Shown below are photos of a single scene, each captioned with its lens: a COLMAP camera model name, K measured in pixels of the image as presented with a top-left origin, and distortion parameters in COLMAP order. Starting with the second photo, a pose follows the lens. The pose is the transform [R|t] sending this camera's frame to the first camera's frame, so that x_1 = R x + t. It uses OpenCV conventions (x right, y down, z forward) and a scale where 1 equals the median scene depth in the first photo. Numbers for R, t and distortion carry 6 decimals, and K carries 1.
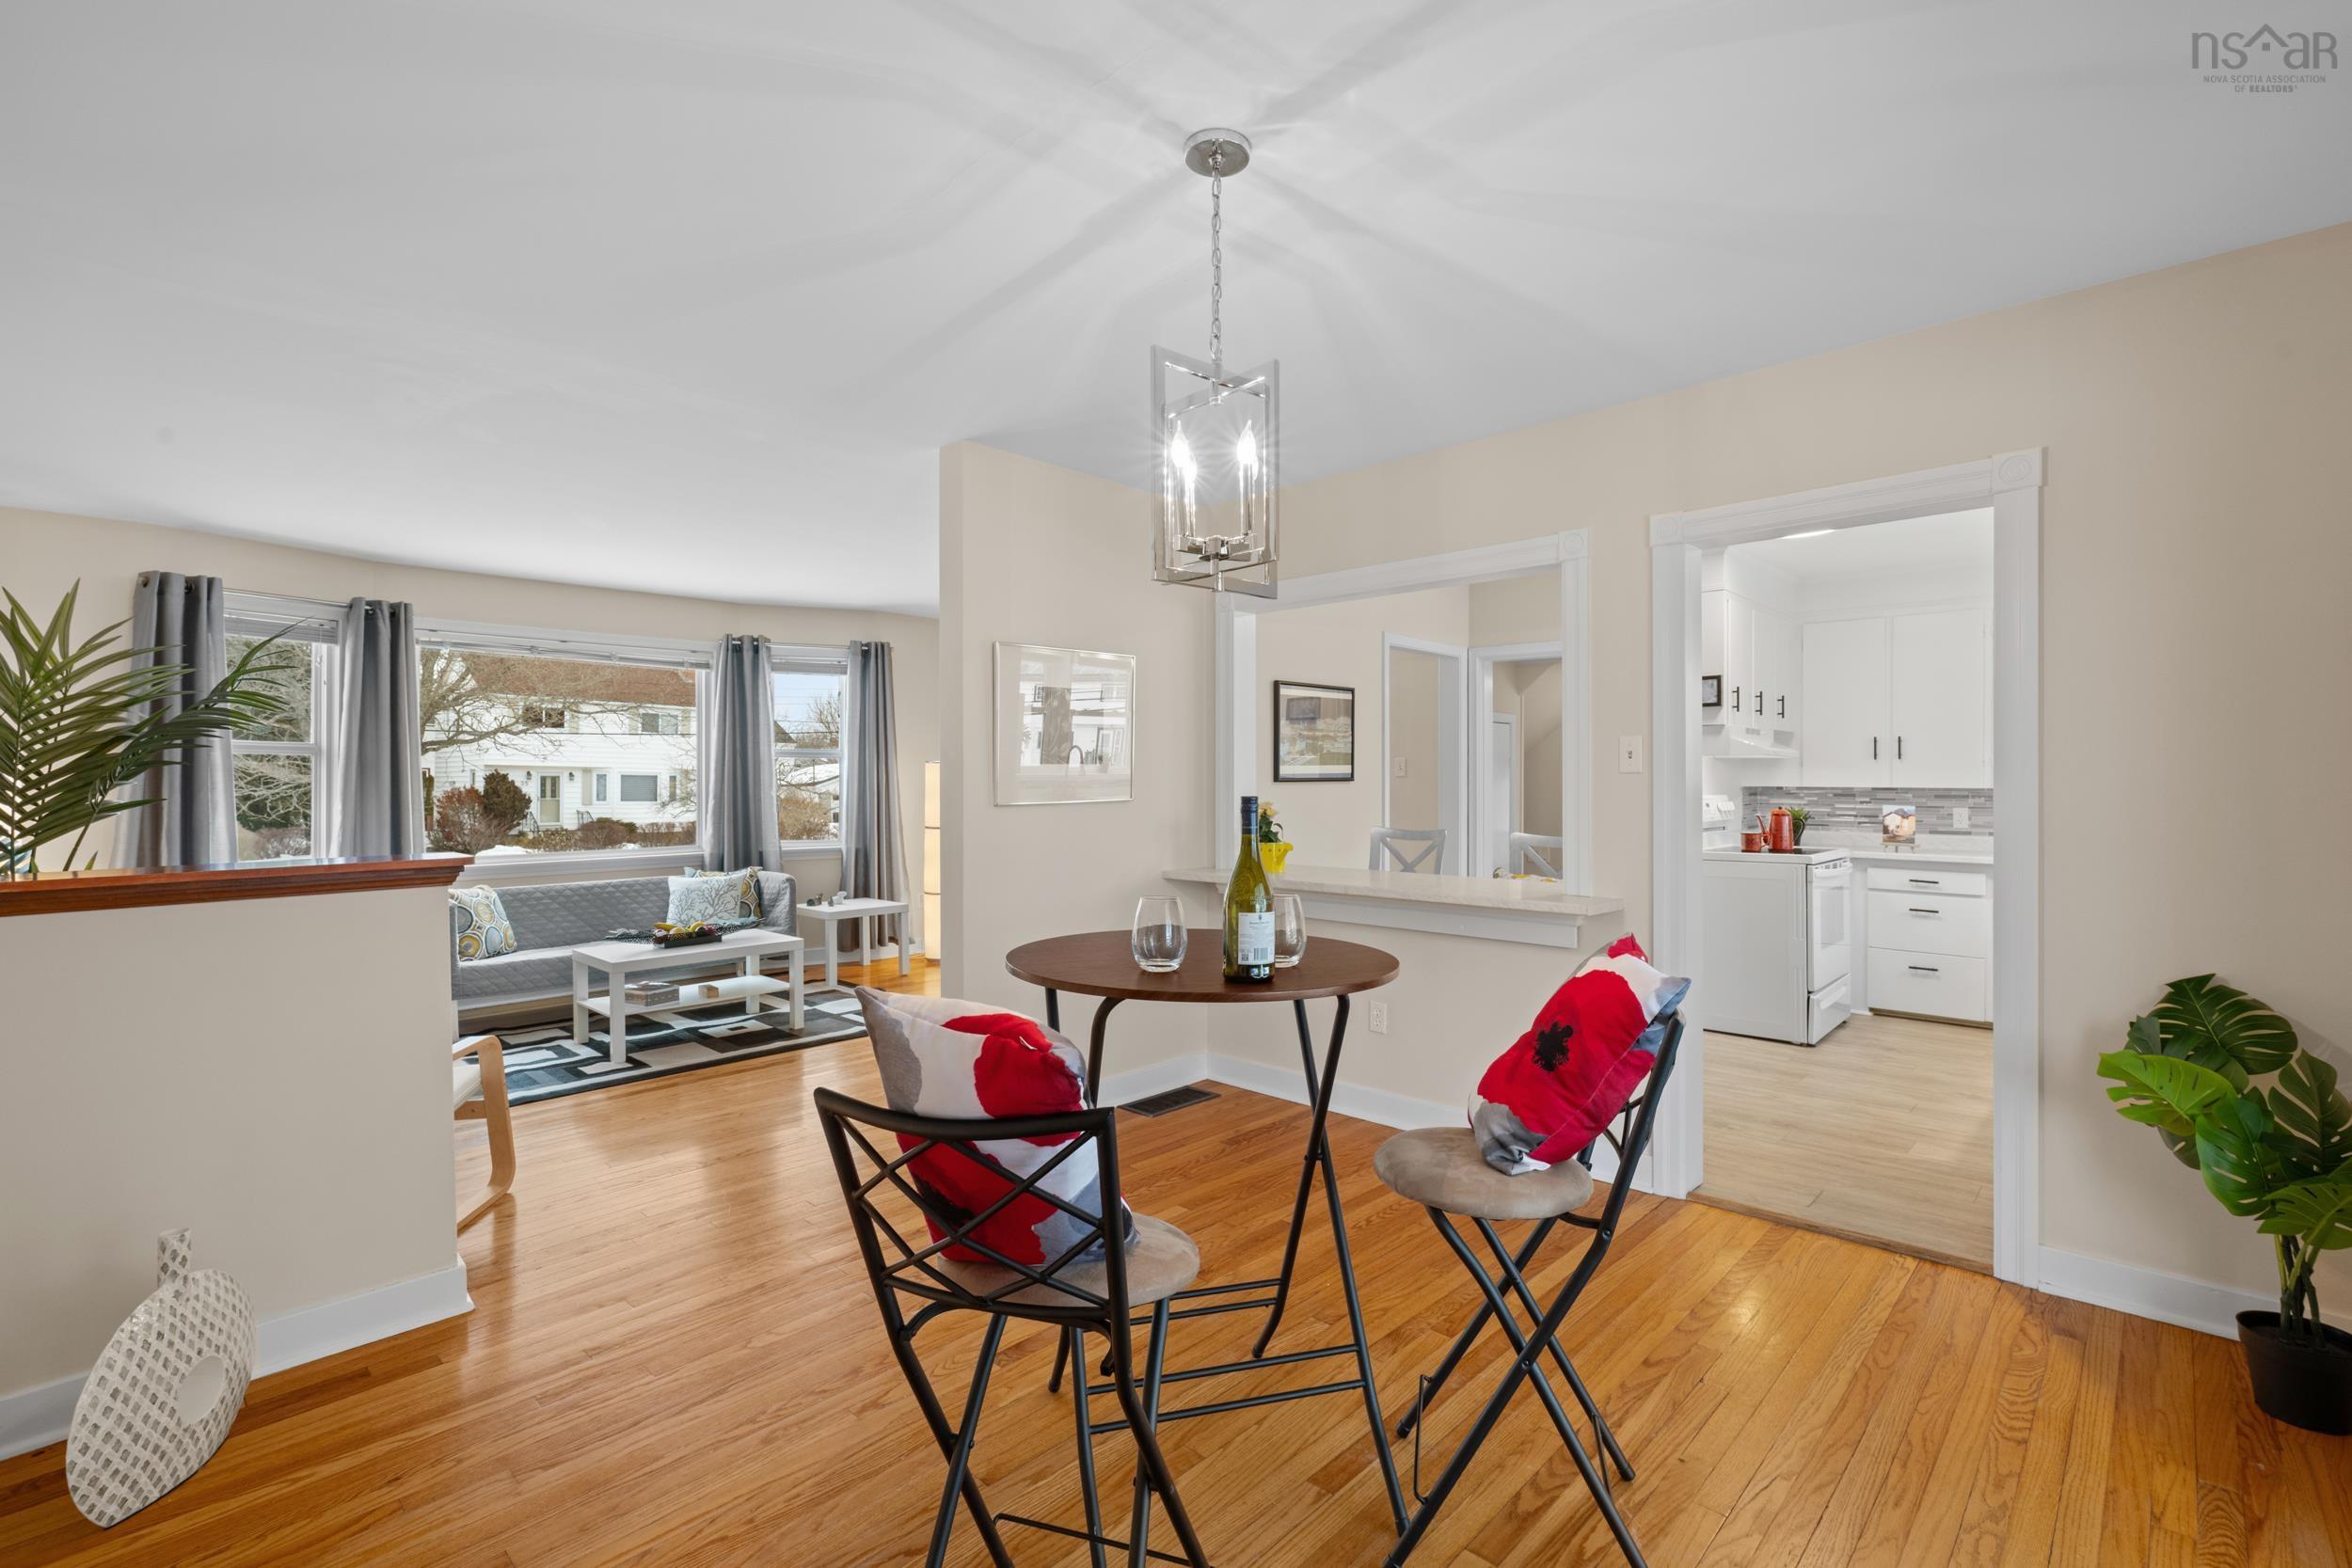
lens RADIAL K [[1061.9, 0, 1182.5], [0, 1061.9, 781.0], [0, 0, 1]] dist [0.003124, -0.002255]
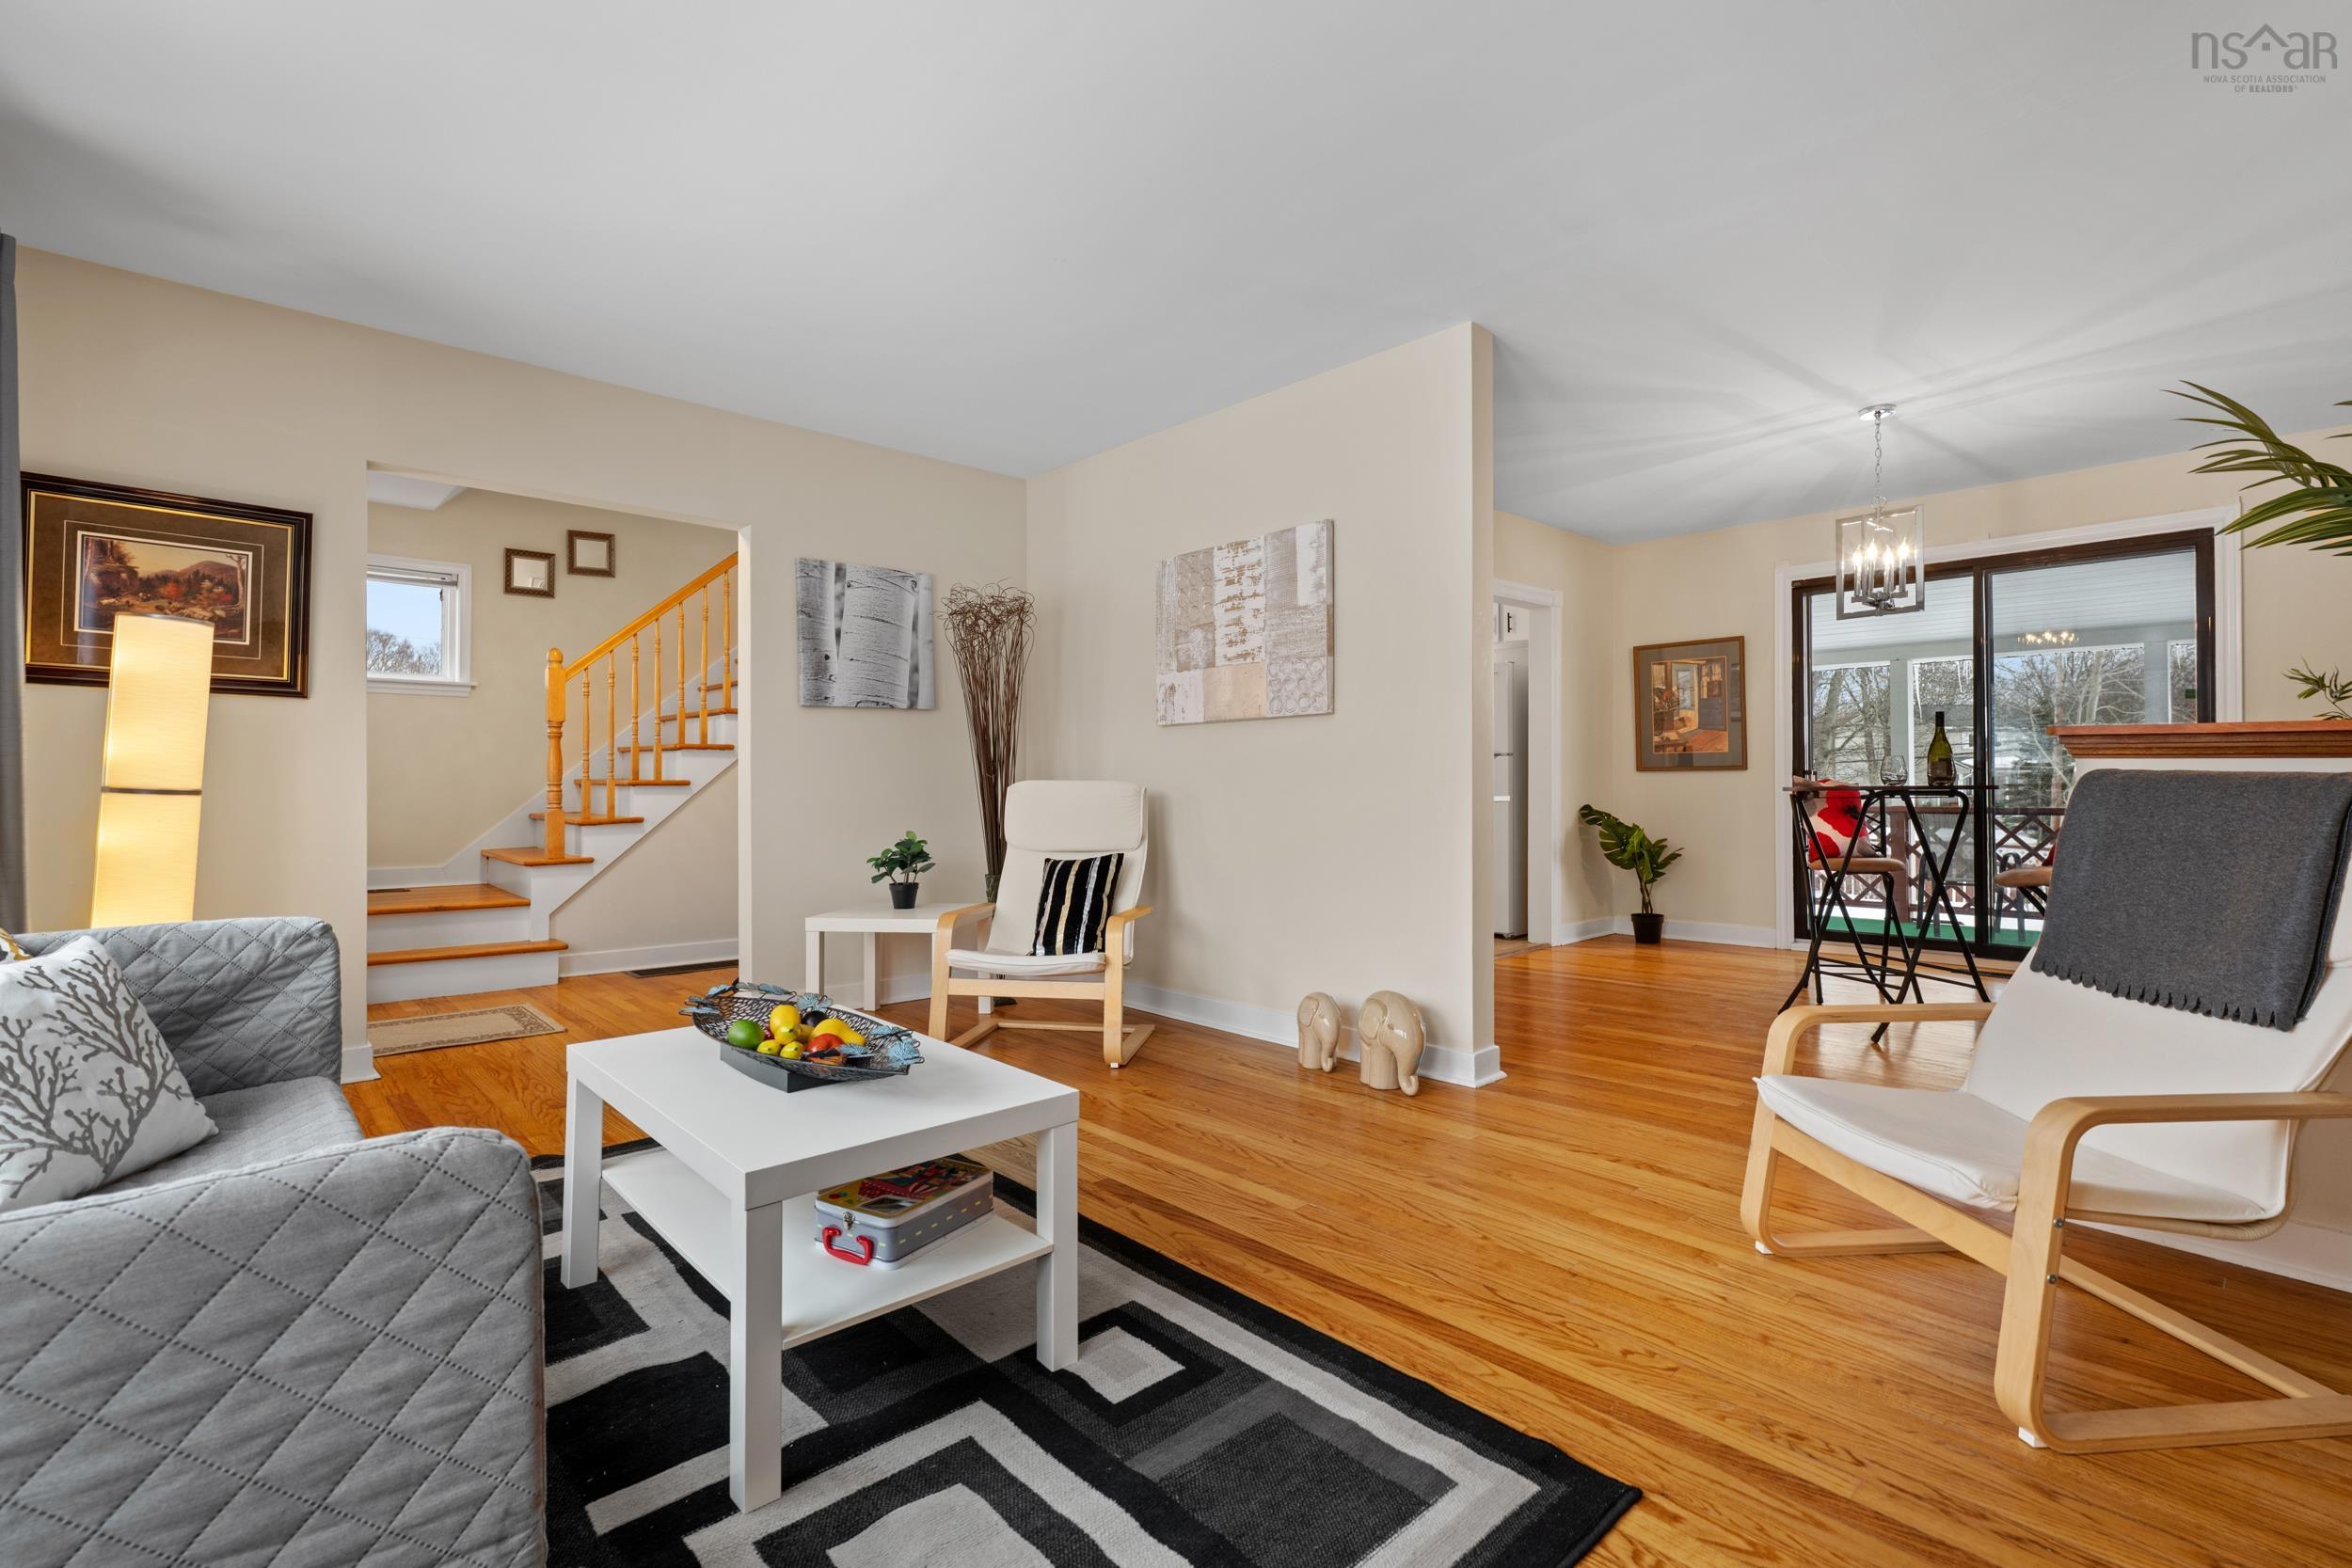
lens RADIAL K [[1061.9, 0, 1181.5], [0, 1061.9, 775.7], [0, 0, 1]] dist [0.003124, -0.002255]
pose [[0.059314, 0.008098, 0.998207, -0.764437], [0.001856, 0.999964, -0.008223, 0.054517], [-0.998238, 0.002341, 0.059297, 0.797695]]
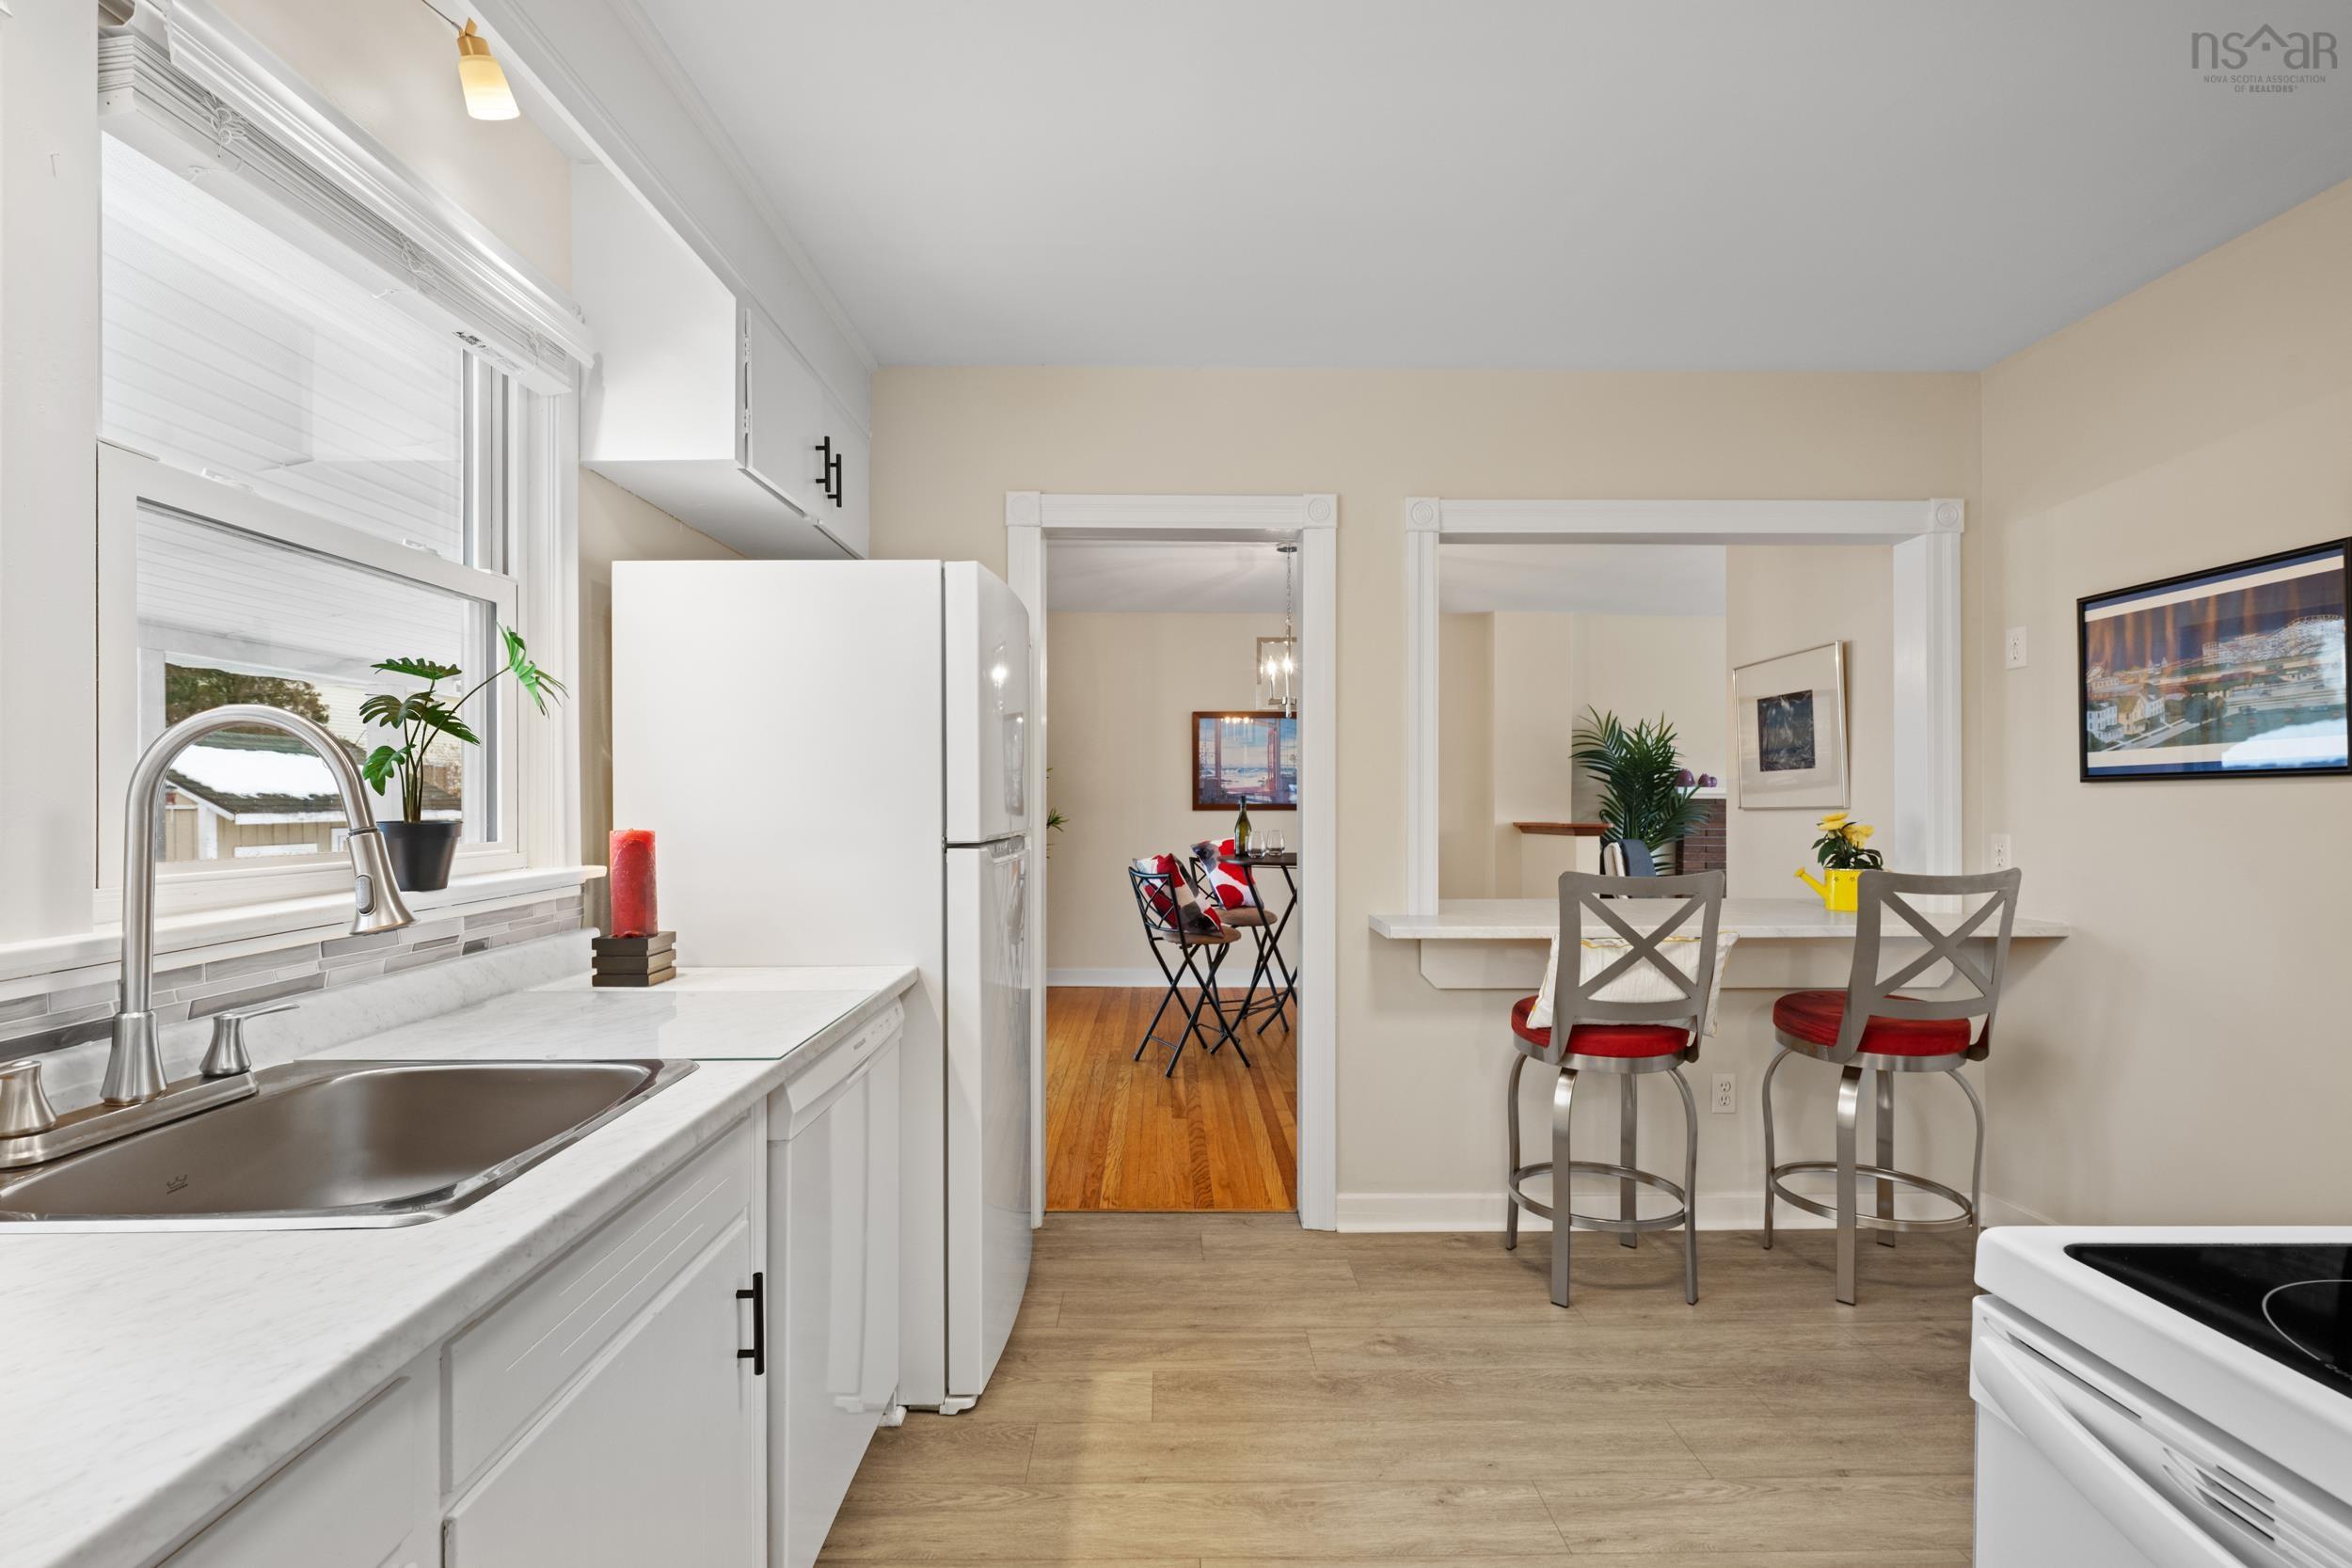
lens RADIAL K [[1061.9, 0, 1167.6], [0, 1061.9, 801.3], [0, 0, 1]] dist [0.003124, -0.002255]
pose [[-0.710680, 0.003378, -0.703508, 0.706070], [0.002814, 0.999994, 0.001959, 0.007185], [0.703510, -0.000588, -0.710685, 0.917889]]
